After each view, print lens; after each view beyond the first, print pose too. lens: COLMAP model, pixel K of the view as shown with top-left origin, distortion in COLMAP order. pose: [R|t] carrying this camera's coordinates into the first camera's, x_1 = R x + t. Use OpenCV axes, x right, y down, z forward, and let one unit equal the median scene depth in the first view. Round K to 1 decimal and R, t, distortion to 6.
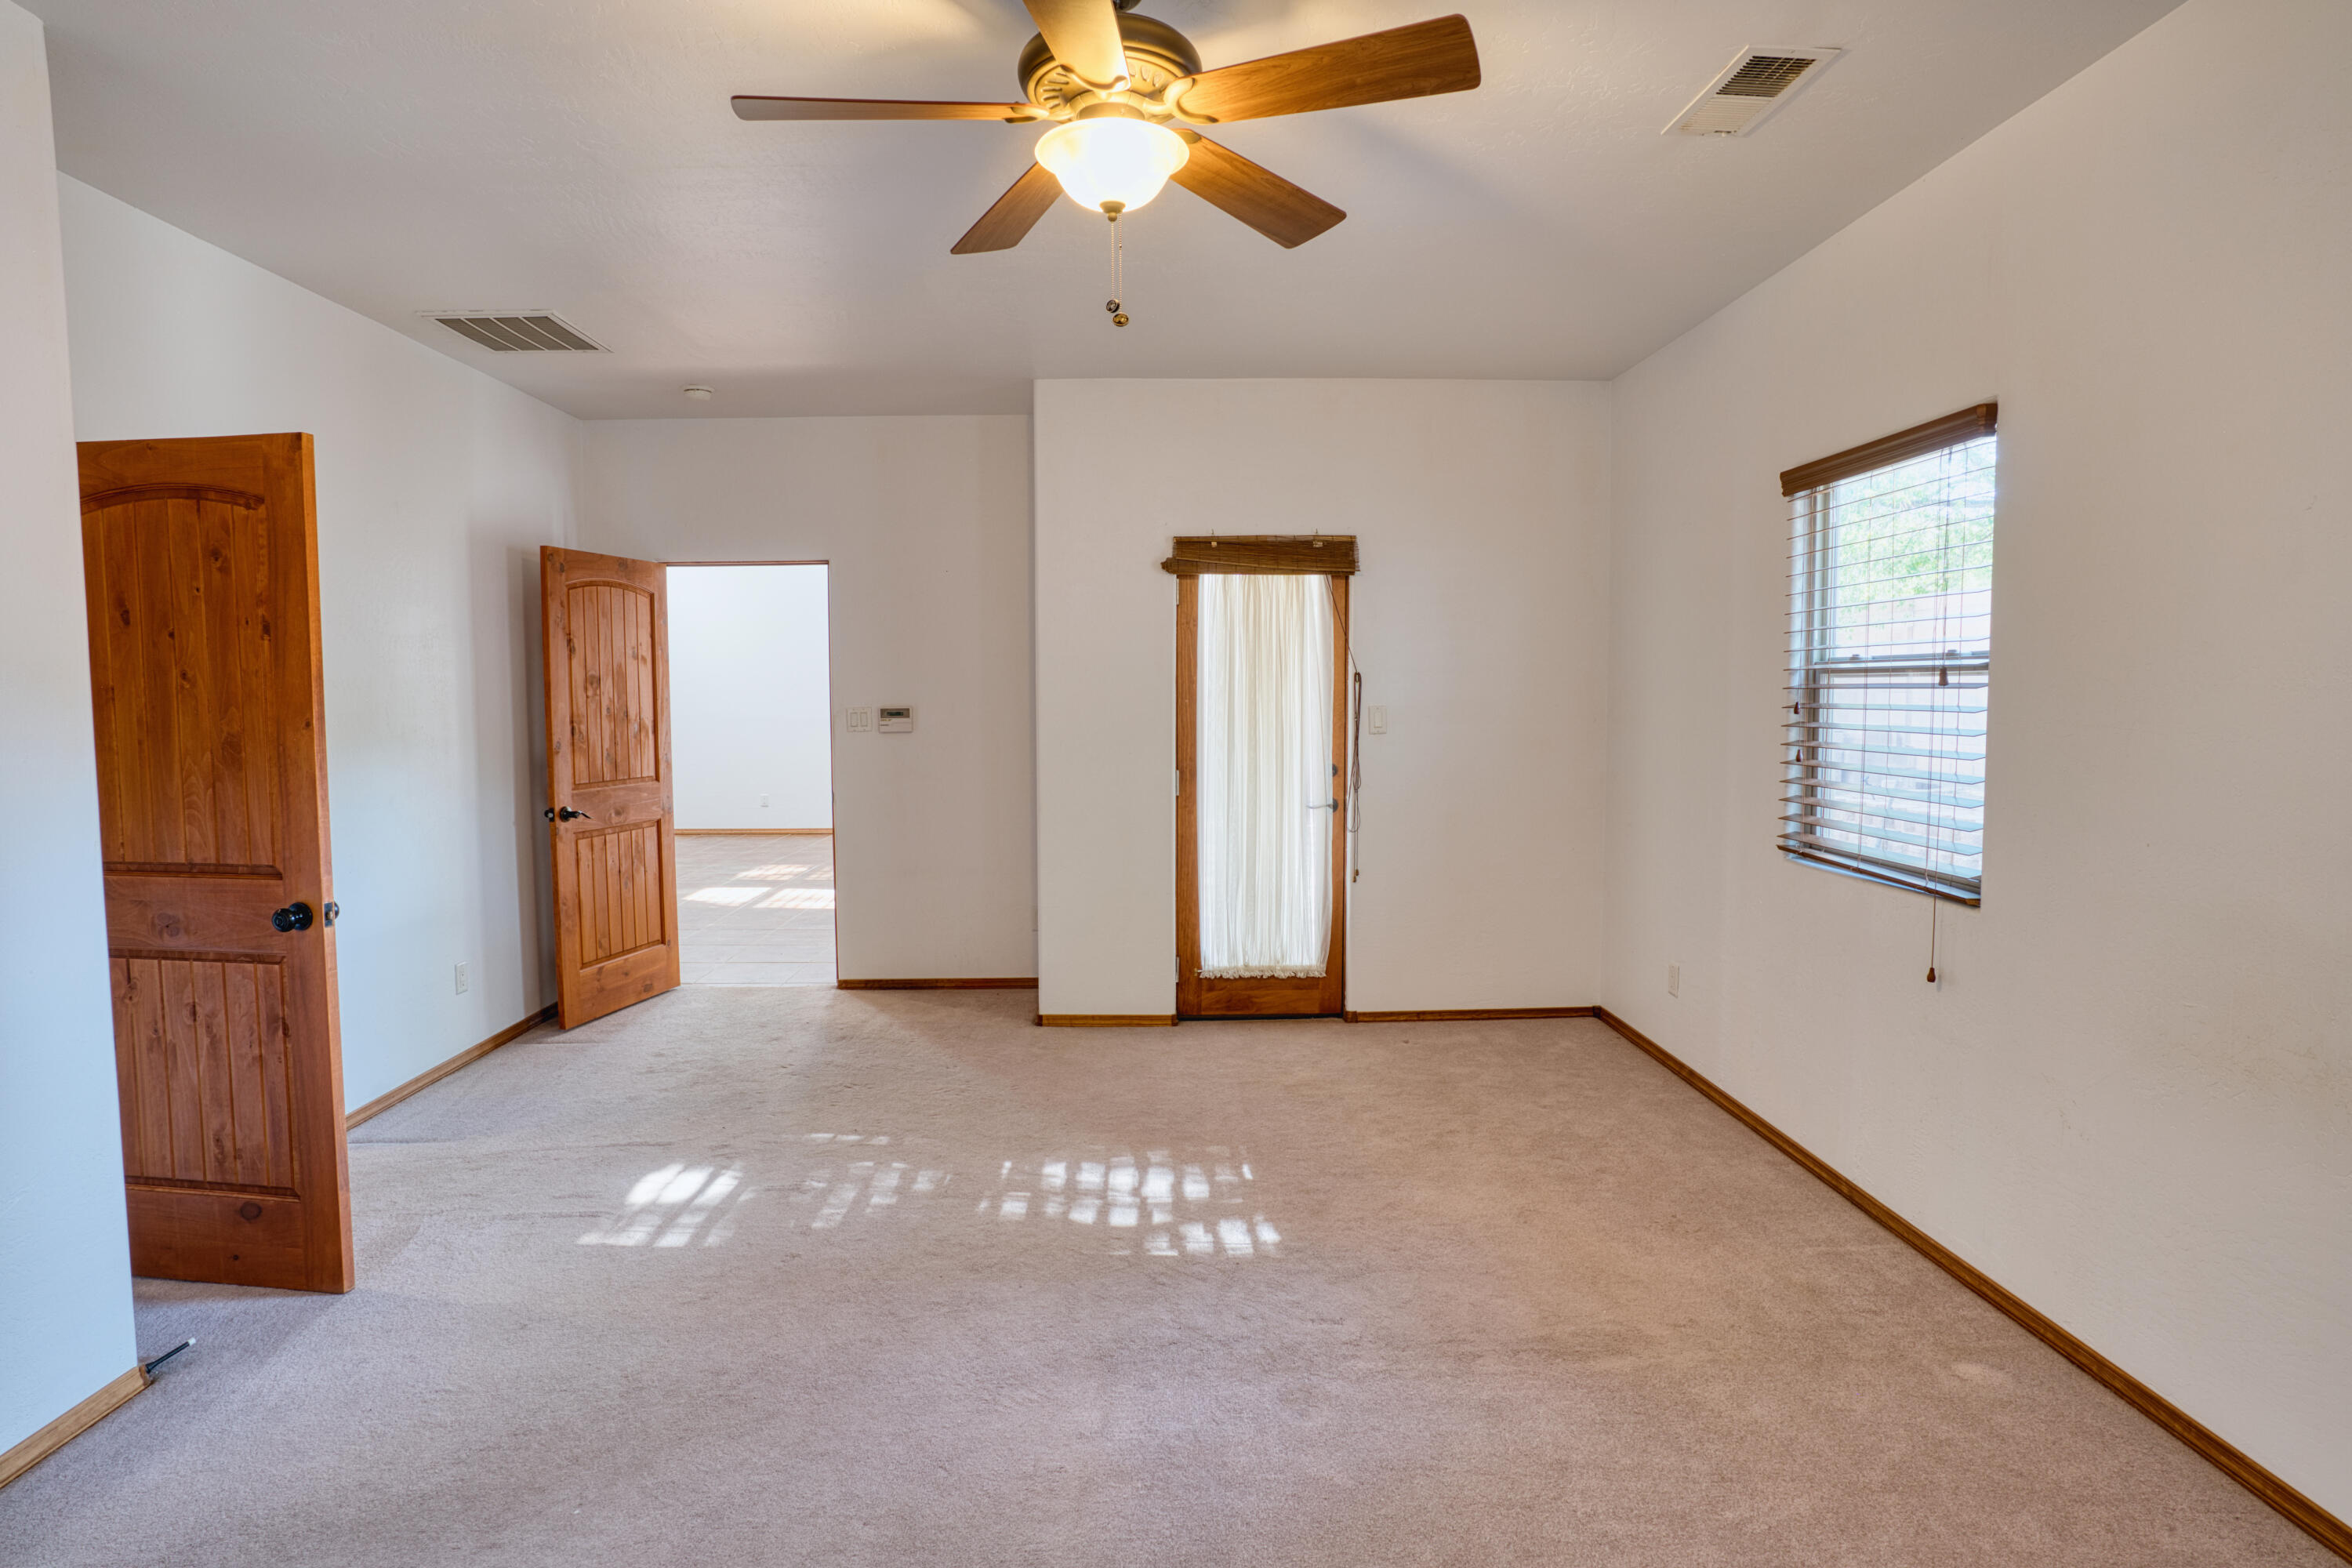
lens RADIAL K [[1227.9, 0, 1158.0], [0, 1227.9, 771.5], [0, 0, 1]] dist [-0.055927, 0.034158]
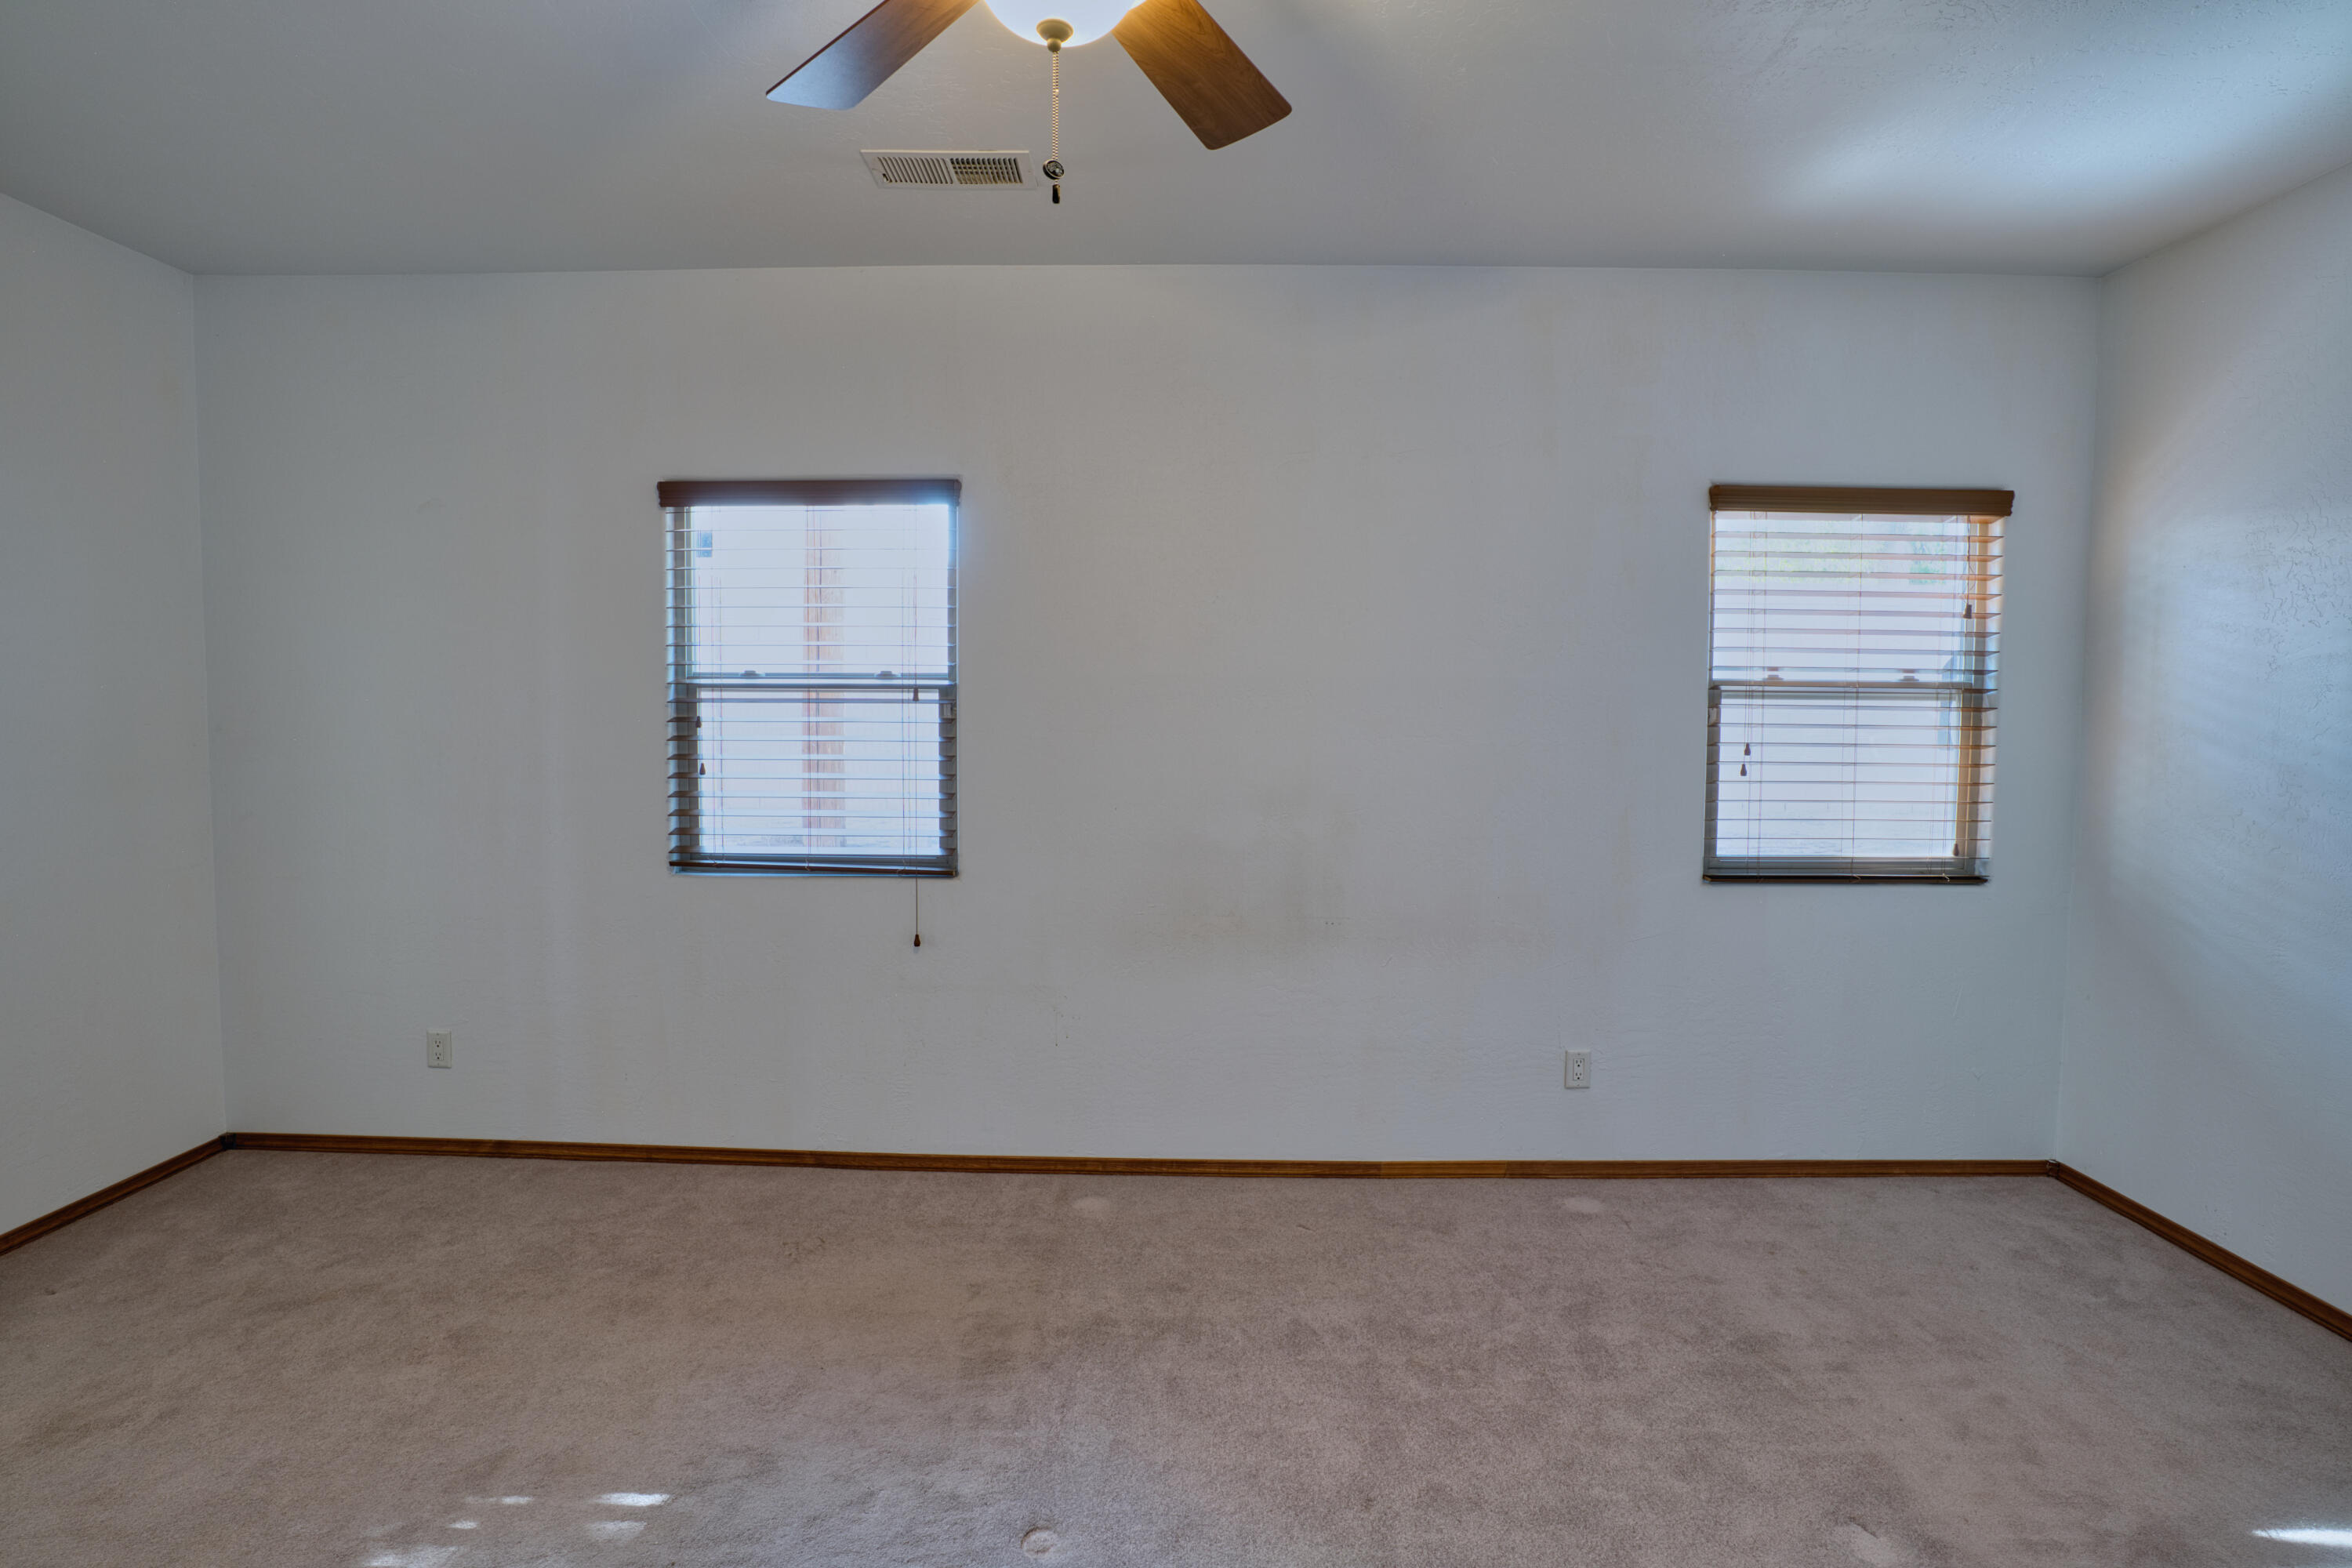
lens RADIAL K [[1227.9, 0, 1166.9], [0, 1227.9, 784.5], [0, 0, 1]] dist [-0.055927, 0.034158]
pose [[0.039197, -0.058395, 0.997524, -0.517157], [0.058569, 0.996709, 0.056046, -0.037872], [-0.997514, 0.056227, 0.042488, 0.633448]]
